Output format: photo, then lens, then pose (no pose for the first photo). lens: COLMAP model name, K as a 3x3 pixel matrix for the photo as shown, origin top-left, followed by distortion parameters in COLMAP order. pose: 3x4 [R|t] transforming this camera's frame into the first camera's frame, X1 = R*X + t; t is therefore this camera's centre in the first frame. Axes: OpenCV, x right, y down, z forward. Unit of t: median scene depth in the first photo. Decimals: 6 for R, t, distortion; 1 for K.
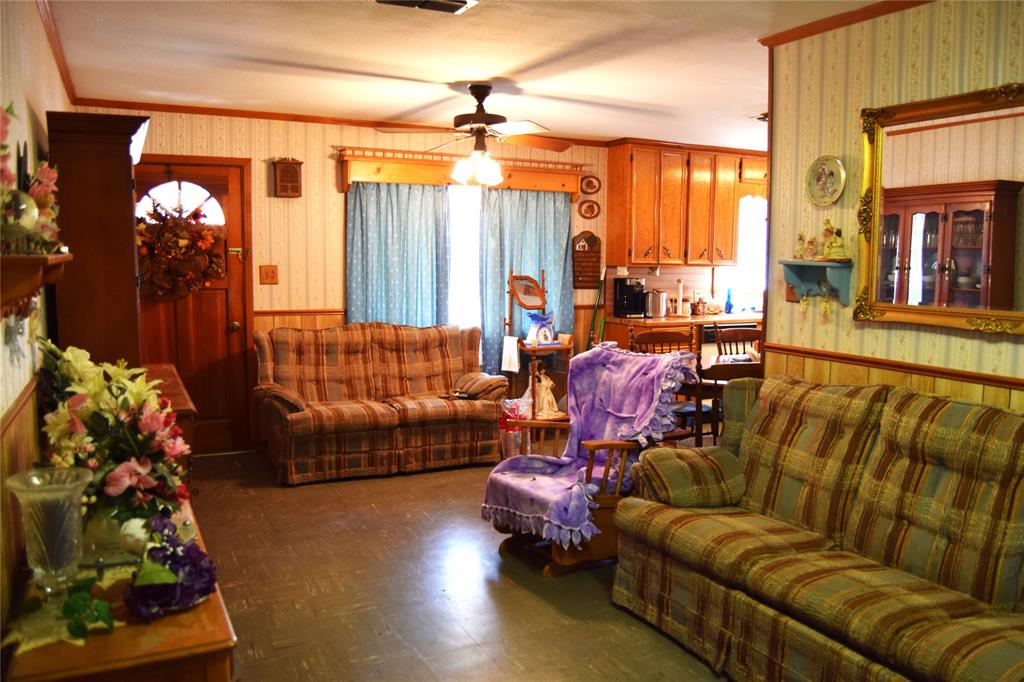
lens RADIAL K [[800.3, 0, 512.9], [0, 800.3, 339.9], [0, 0, 1]] dist [-0.084870, 0.028639]
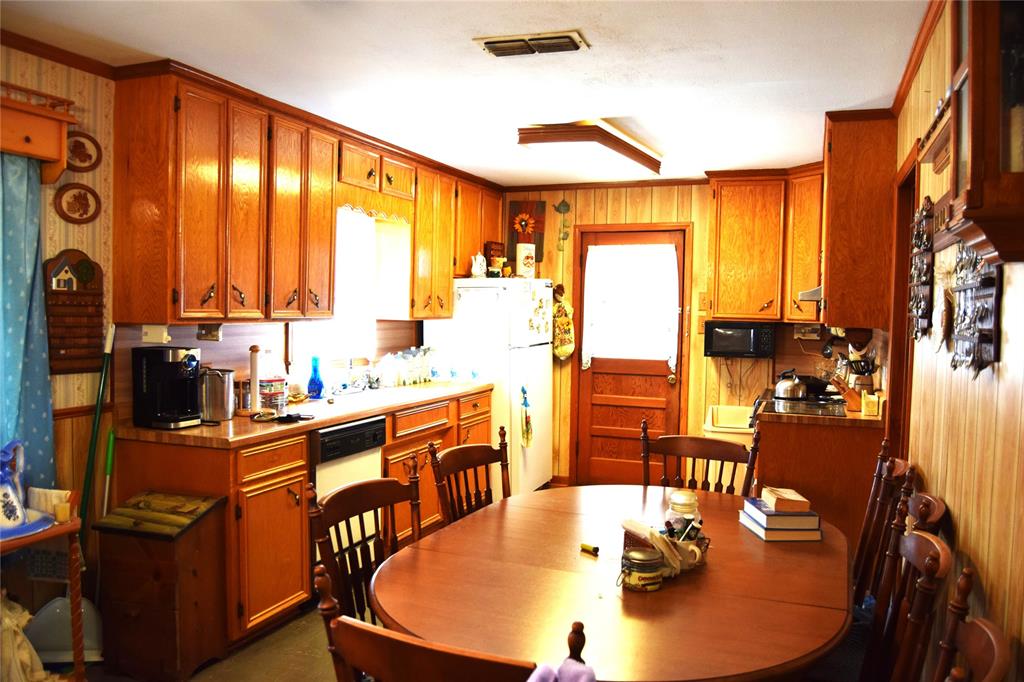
lens RADIAL K [[800.3, 0, 511.1], [0, 800.3, 341.2], [0, 0, 1]] dist [-0.084870, 0.028639]
pose [[0.732418, -0.024504, 0.680414, -0.031378], [0.059653, 0.997819, -0.028277, -0.054736], [-0.678237, 0.061299, 0.732282, 0.496901]]
